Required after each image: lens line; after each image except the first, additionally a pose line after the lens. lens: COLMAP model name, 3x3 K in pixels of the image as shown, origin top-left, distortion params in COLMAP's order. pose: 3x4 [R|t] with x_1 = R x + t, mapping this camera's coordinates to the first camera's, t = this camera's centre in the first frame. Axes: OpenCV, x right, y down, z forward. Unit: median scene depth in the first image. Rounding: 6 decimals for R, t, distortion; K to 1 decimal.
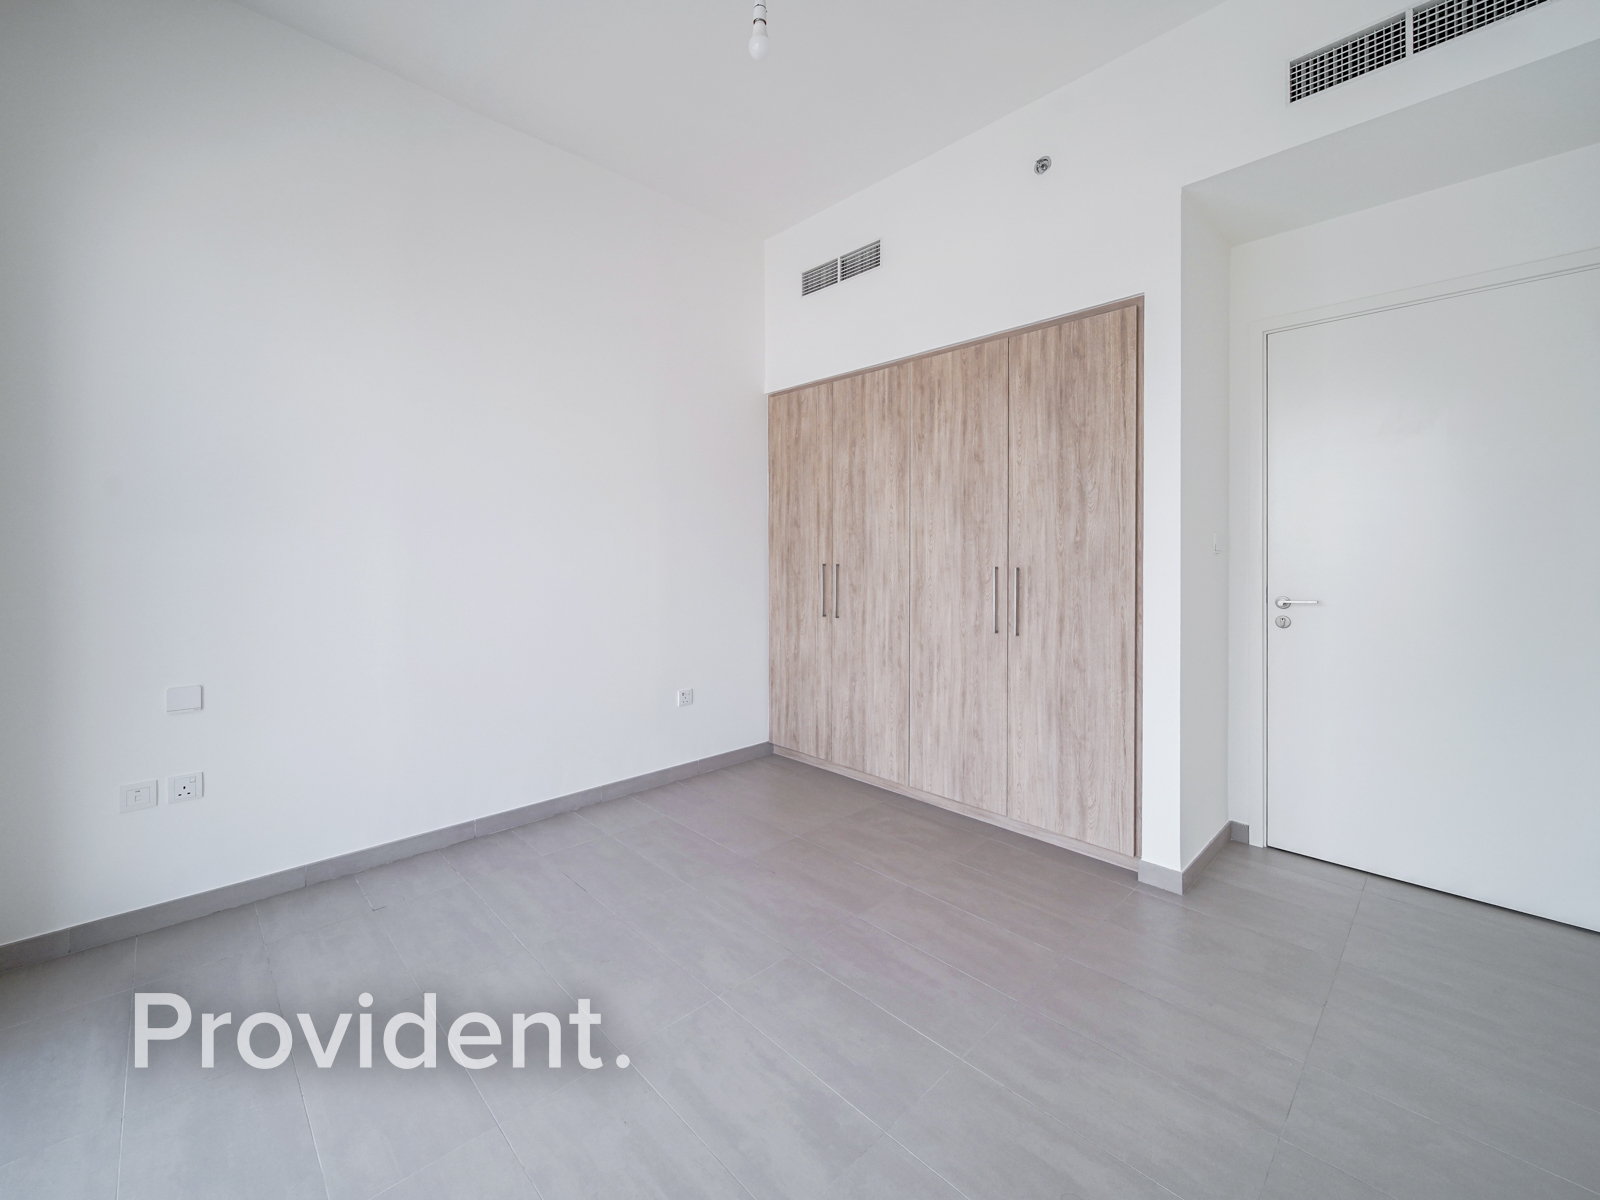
lens RADIAL K [[664.4, 0, 789.6], [0, 664.4, 551.5], [0, 0, 1]] dist [0.001089, -0.000503]
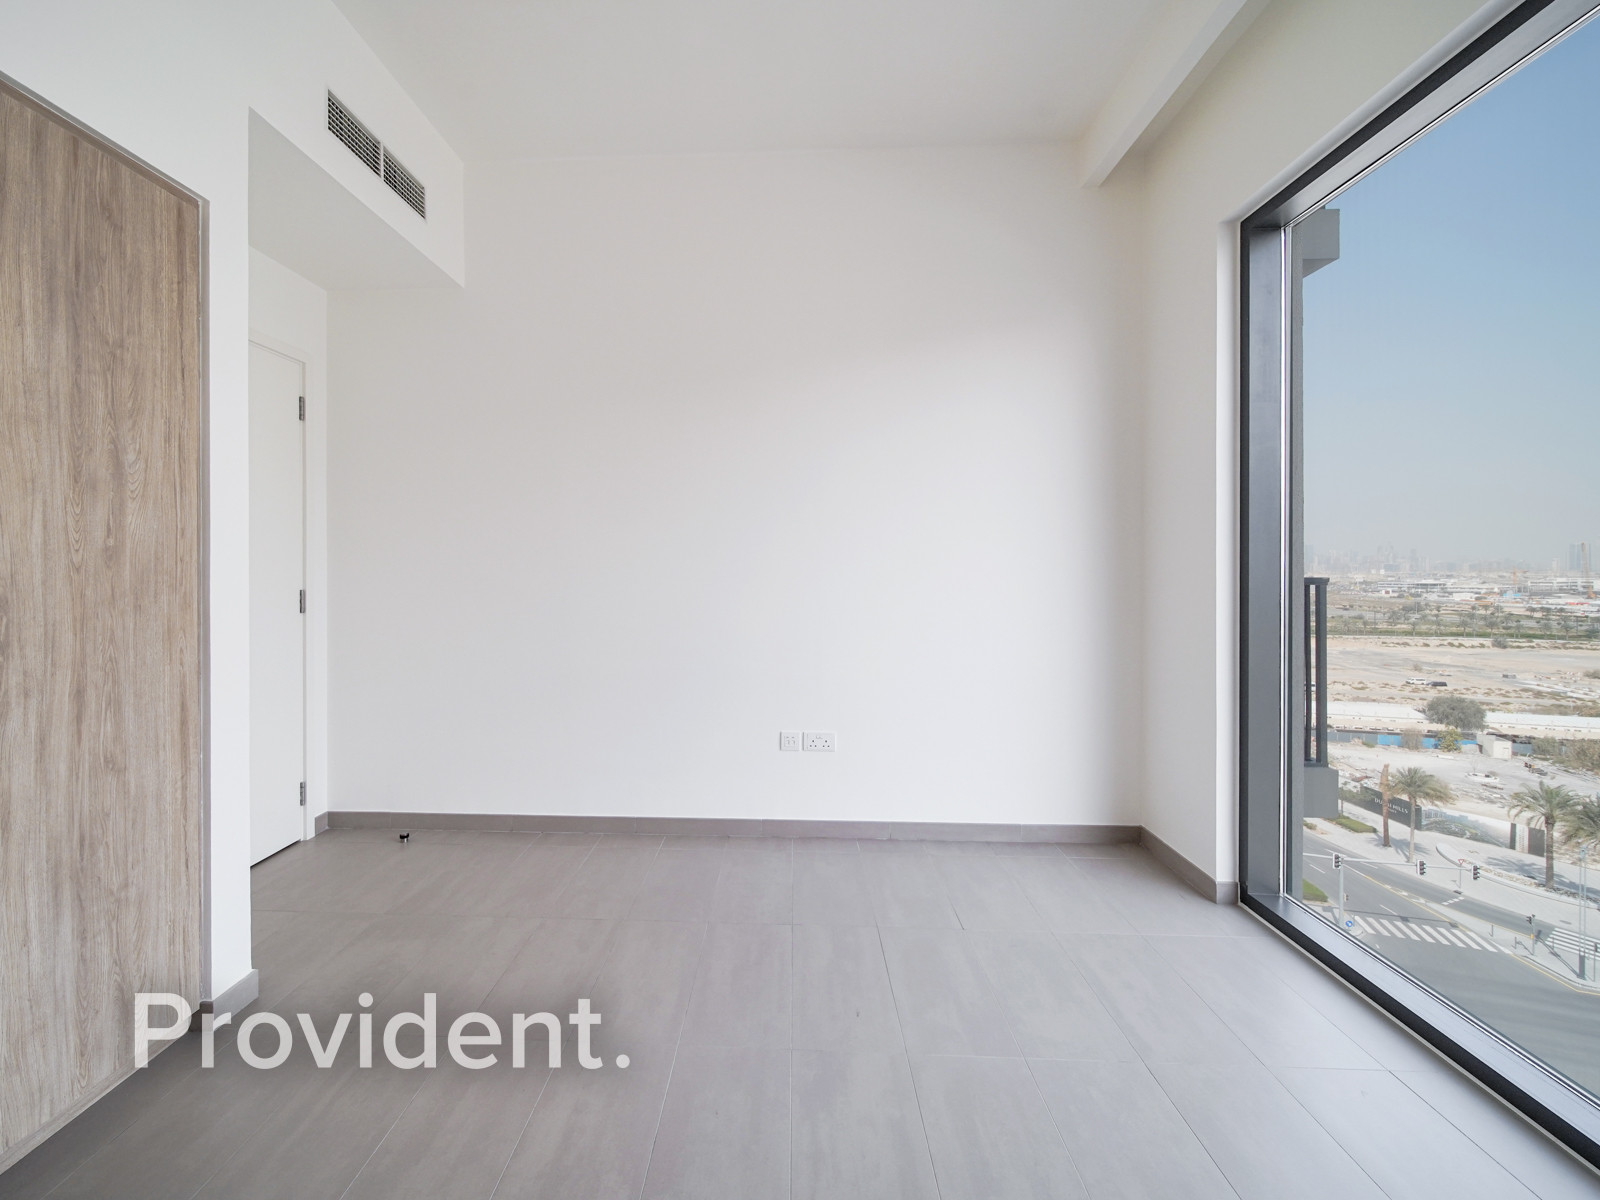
lens RADIAL K [[652.4, 0, 755.9], [0, 652.4, 569.7], [0, 0, 1]] dist [-0.005172, -0.000712]
pose [[-0.678836, -0.000444, 0.734290, -0.291054], [0.001445, 0.999997, 0.001941, 0.003259], [-0.734289, 0.002379, -0.678833, 0.818369]]
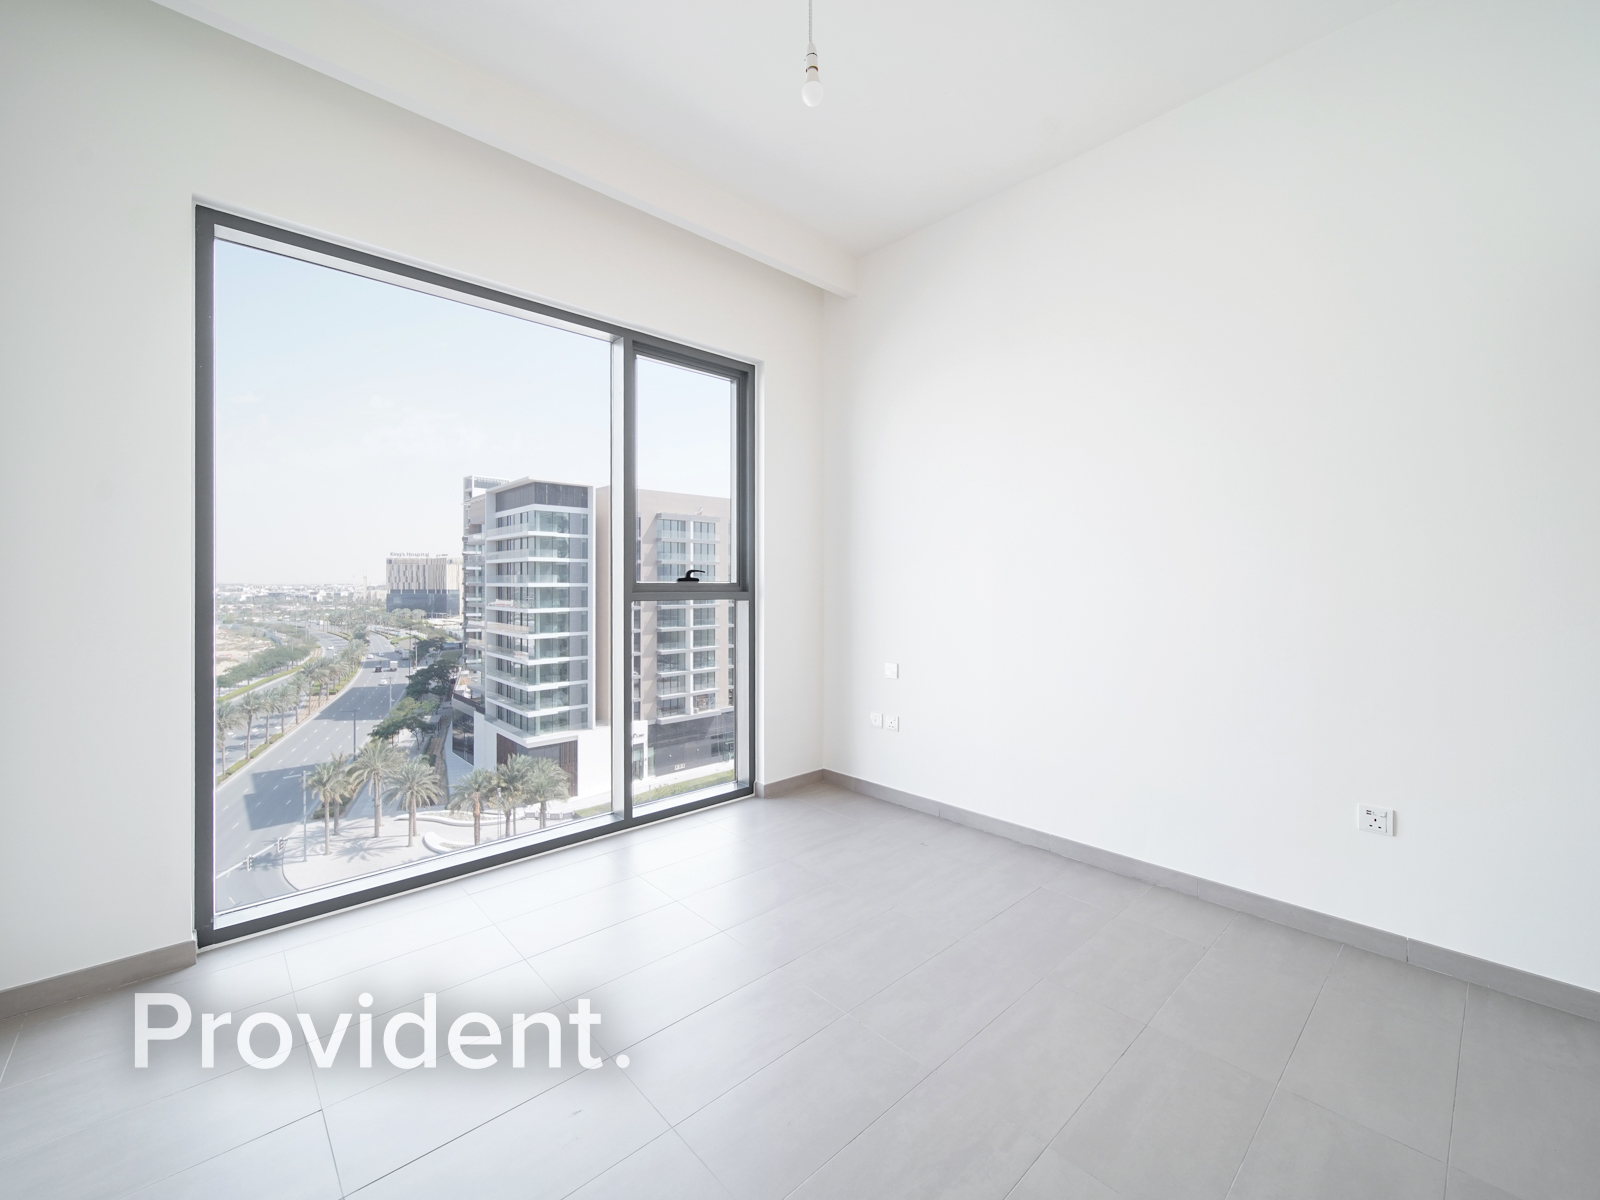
lens RADIAL K [[656.0, 0, 773.0], [0, 656.0, 579.7], [0, 0, 1]] dist [-0.000243, -0.000045]
pose [[-0.033369, -0.000129, -0.999443, 0.521850], [0.000465, 1.000000, -0.000145, 0.001472], [0.999443, -0.000470, -0.033369, 0.538156]]
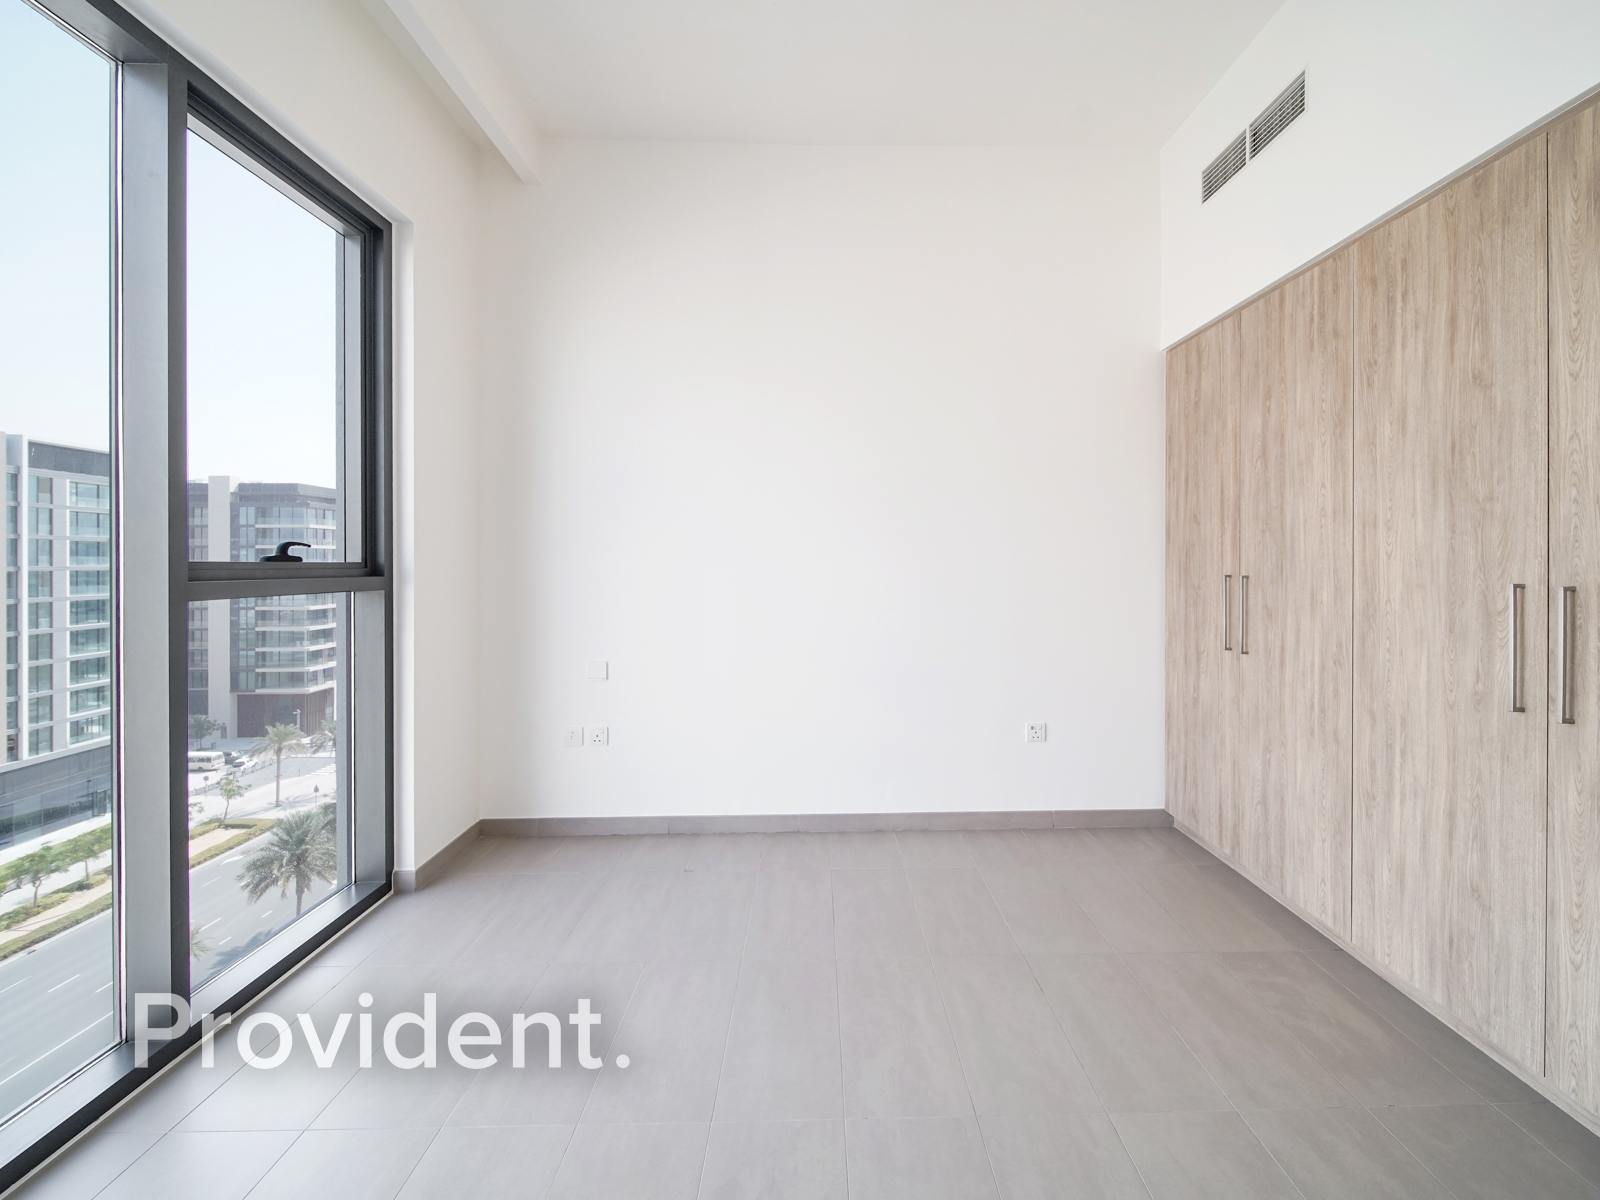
lens RADIAL K [[655.5, 0, 832.5], [0, 655.5, 560.0], [0, 0, 1]] dist [-0.000083, -0.000675]
pose [[0.744826, -0.001276, -0.667257, 0.232761], [0.000189, 0.999999, -0.001702, 0.004601], [0.667258, 0.001142, 0.744825, 0.242370]]
